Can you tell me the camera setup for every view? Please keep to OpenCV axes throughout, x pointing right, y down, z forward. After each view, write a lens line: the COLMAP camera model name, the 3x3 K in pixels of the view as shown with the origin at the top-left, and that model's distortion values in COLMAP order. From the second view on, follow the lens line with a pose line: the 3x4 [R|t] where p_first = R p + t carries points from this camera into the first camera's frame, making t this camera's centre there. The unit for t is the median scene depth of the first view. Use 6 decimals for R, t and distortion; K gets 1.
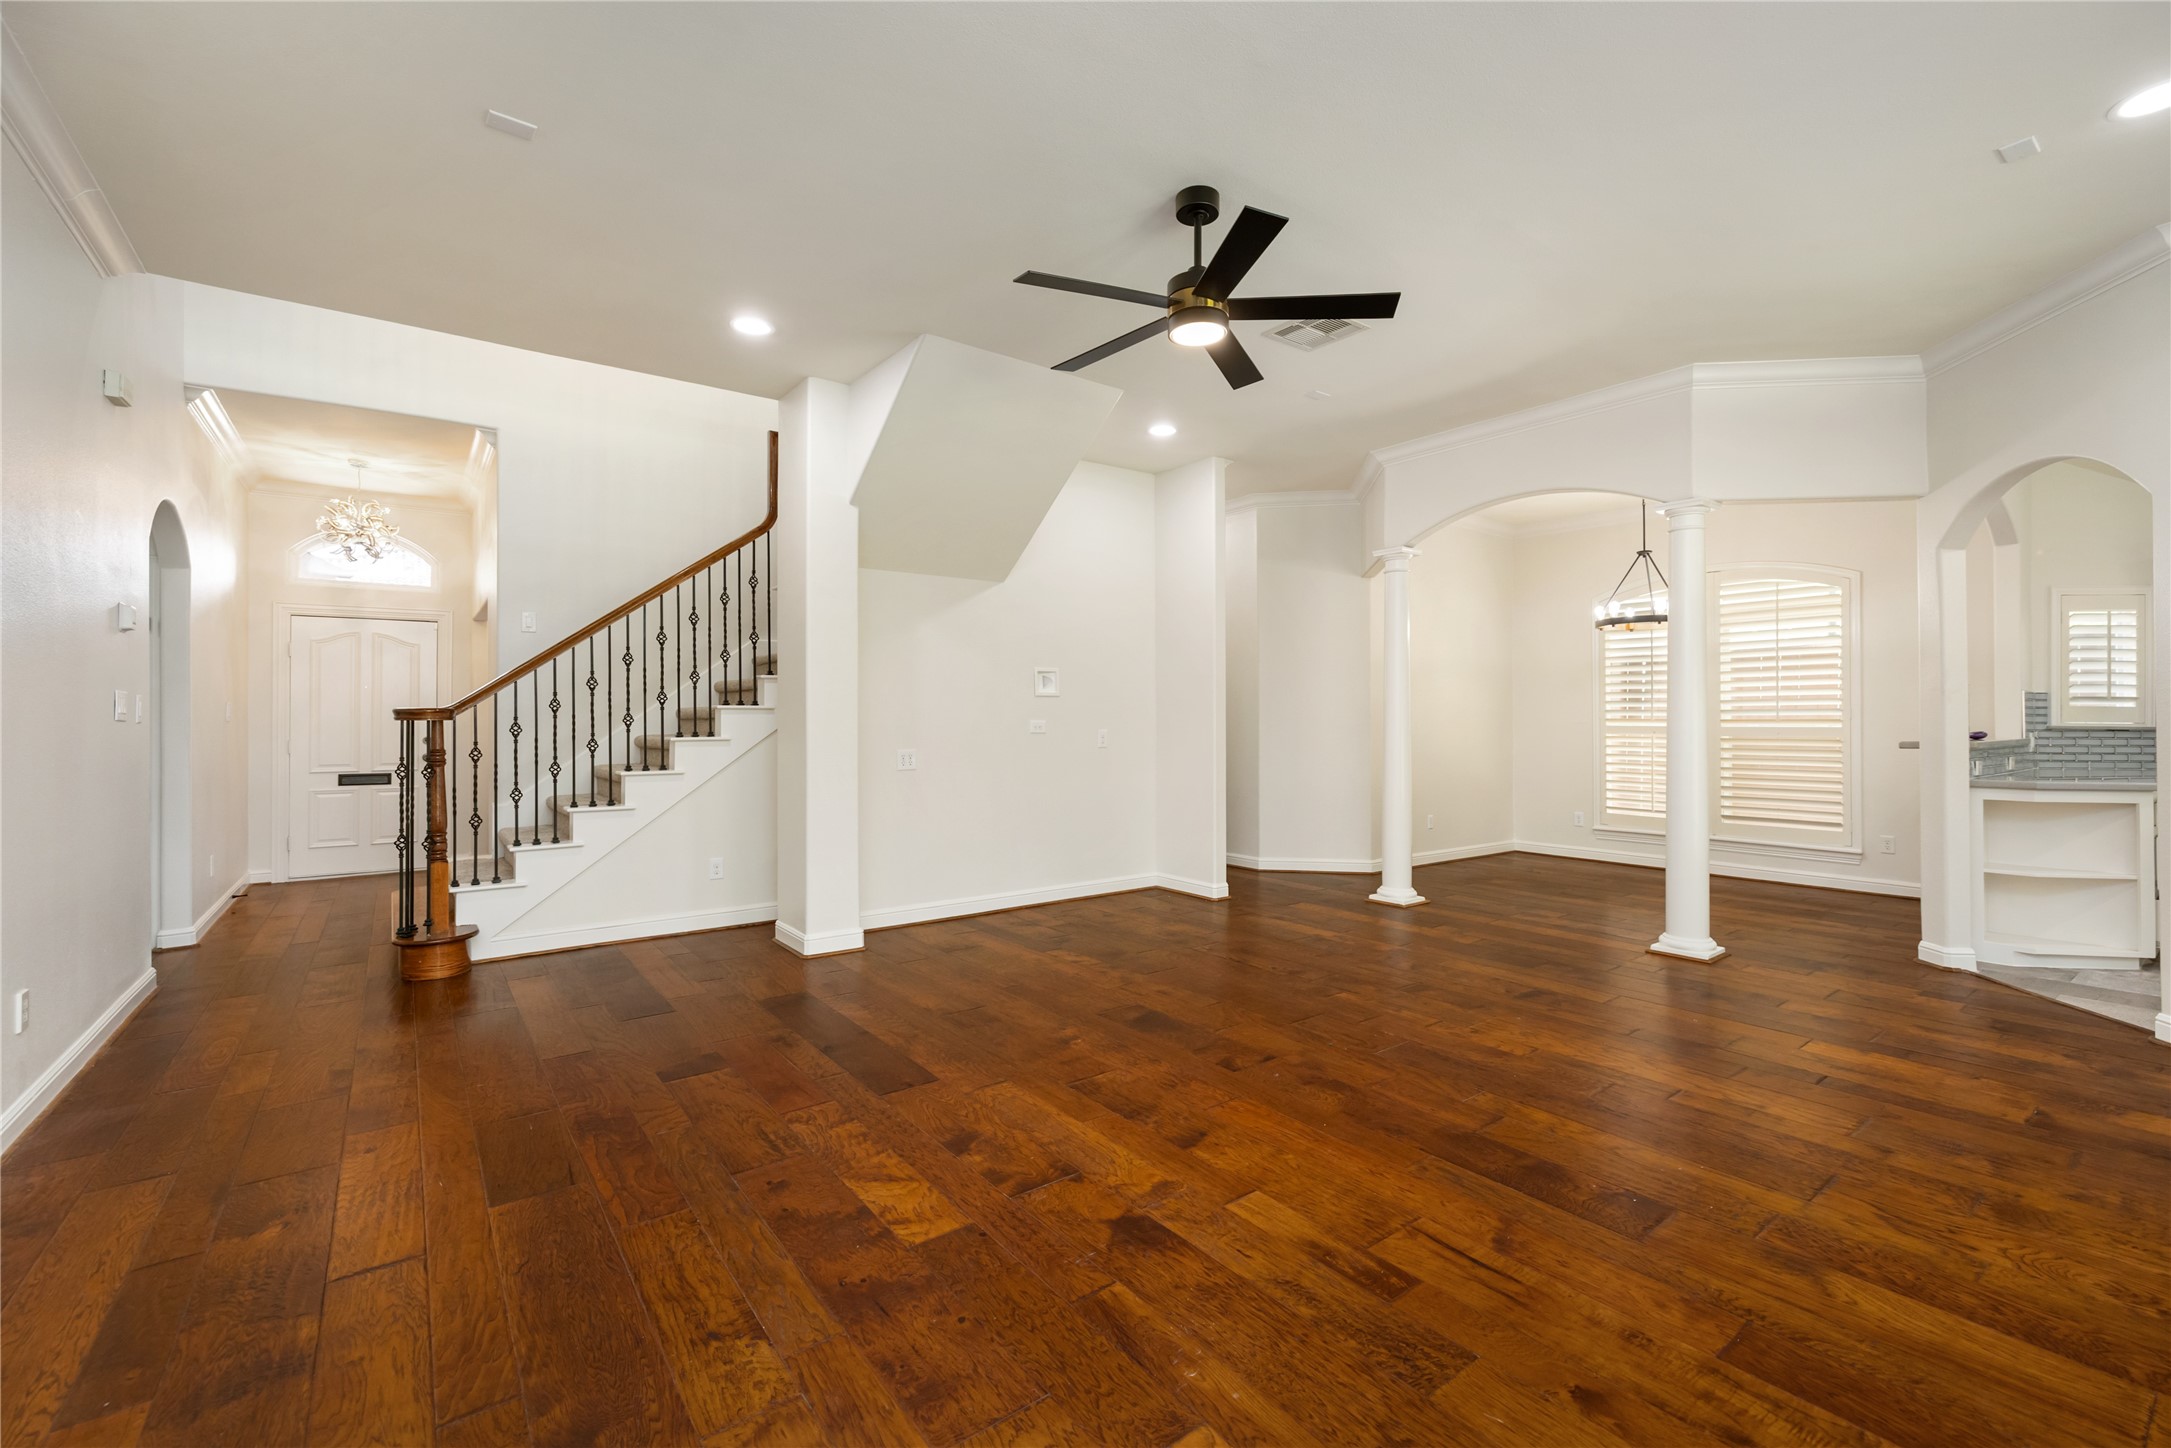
lens RADIAL K [[925.0, 0, 1085.7], [0, 925.0, 718.2], [0, 0, 1]] dist [0.001940, -0.000286]
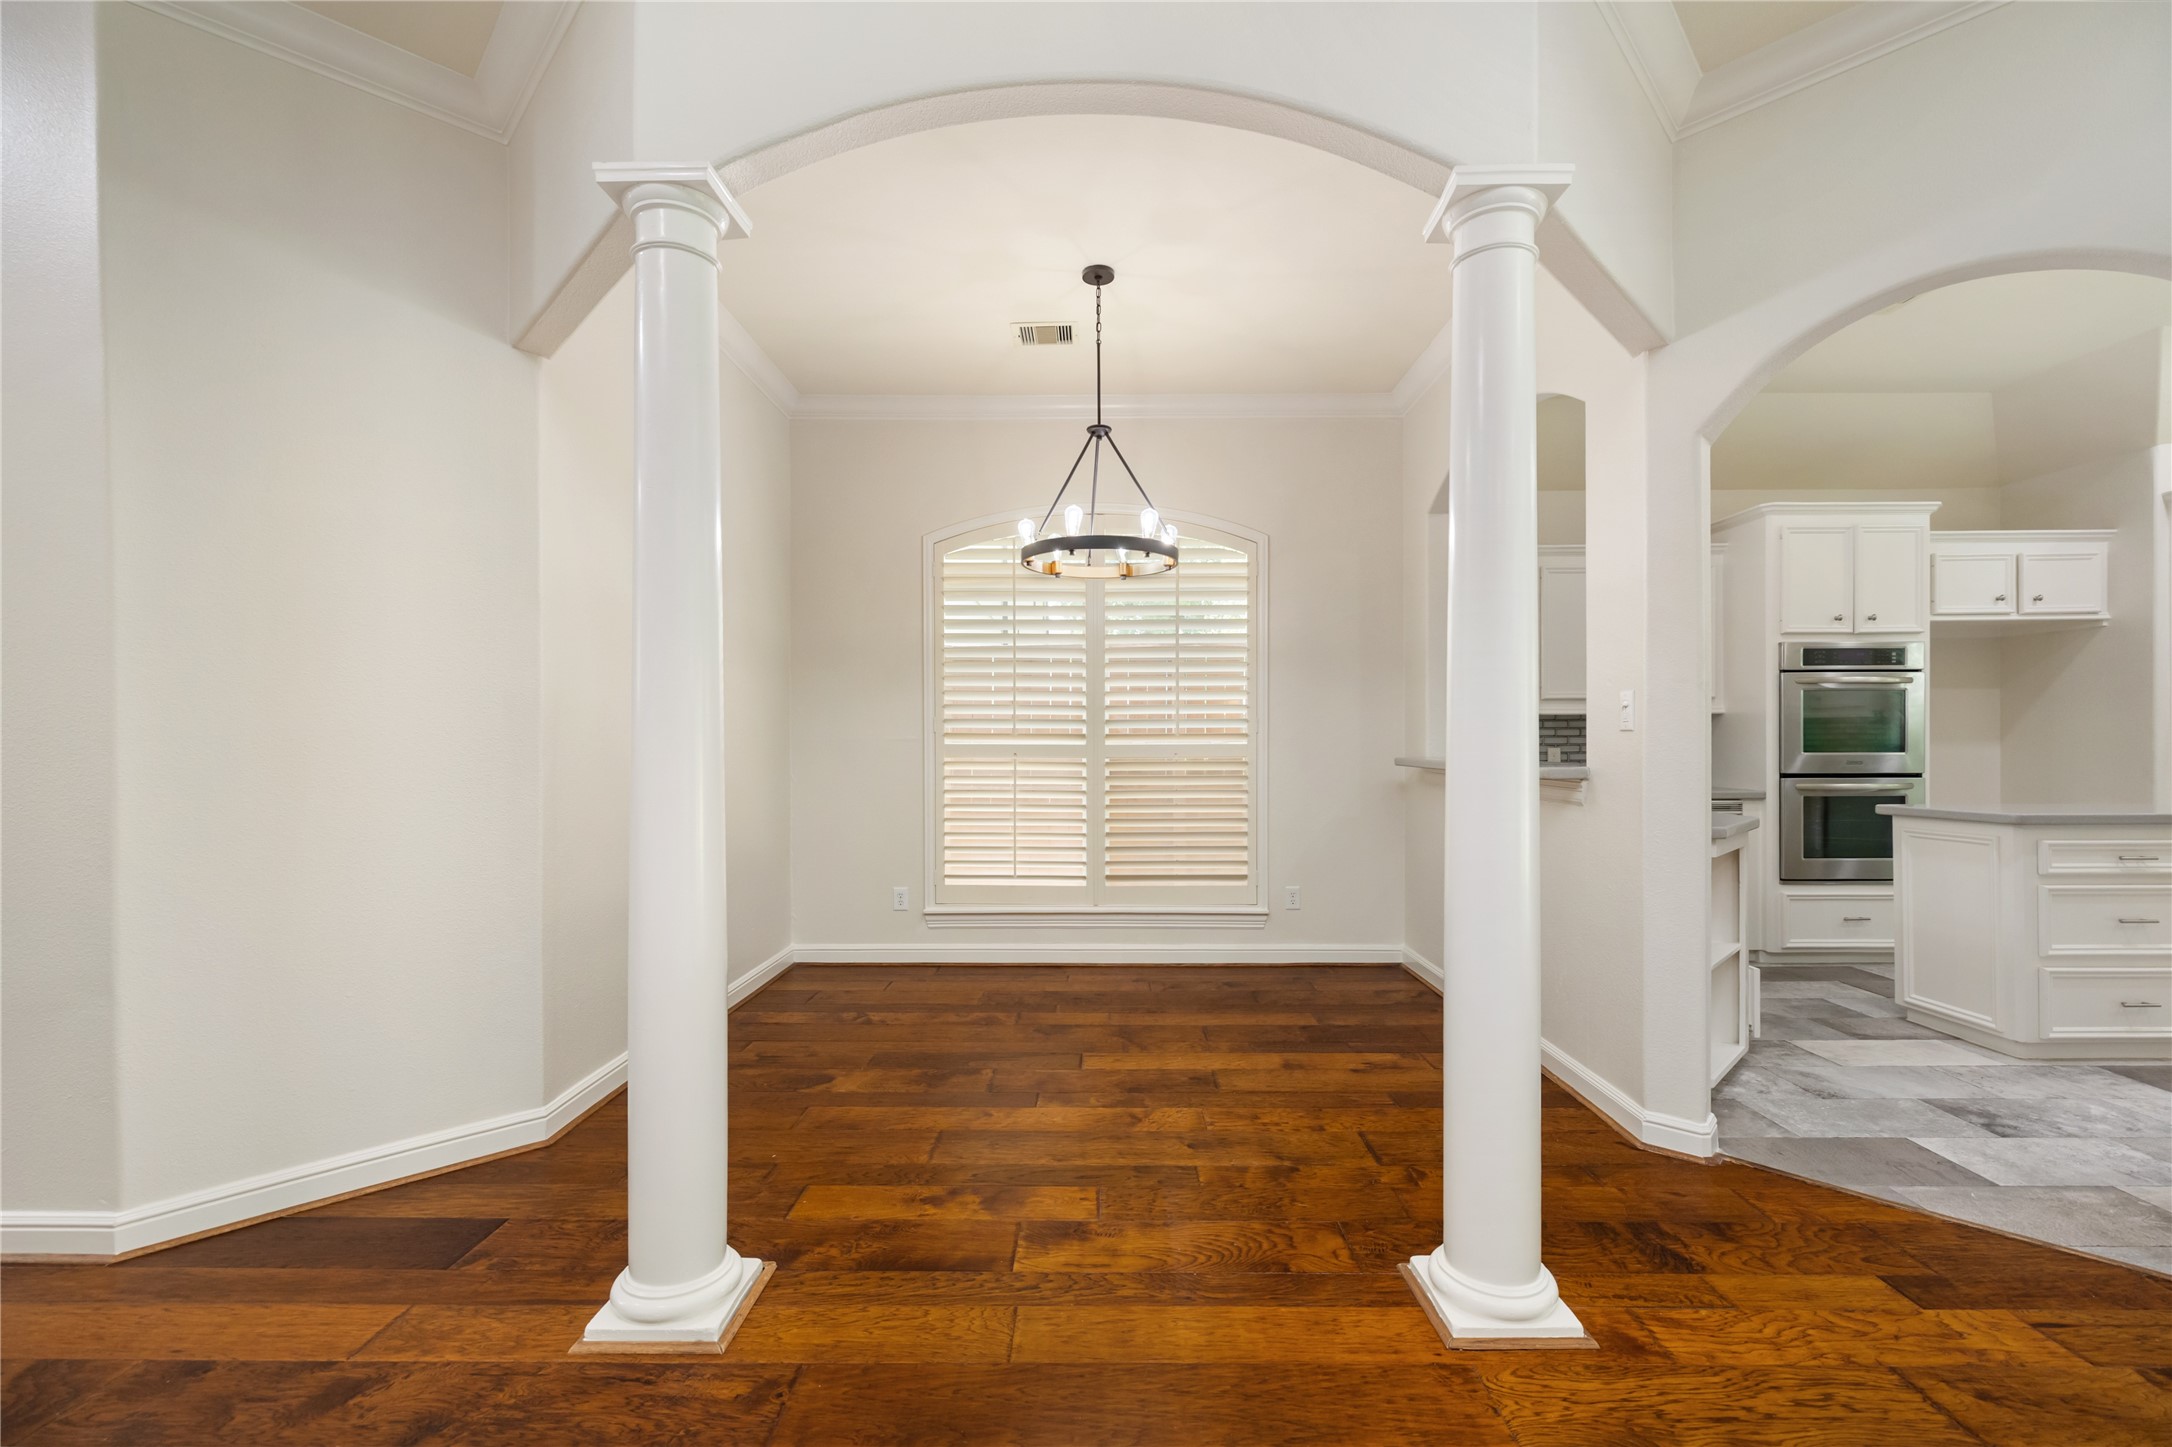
lens RADIAL K [[925.4, 0, 1089.7], [0, 925.4, 739.6], [0, 0, 1]] dist [0.001940, -0.000286]
pose [[0.619930, -0.005799, 0.784636, 0.165058], [-0.005139, 0.999921, 0.011450, -0.002366], [-0.784641, -0.011130, 0.619851, 0.642964]]
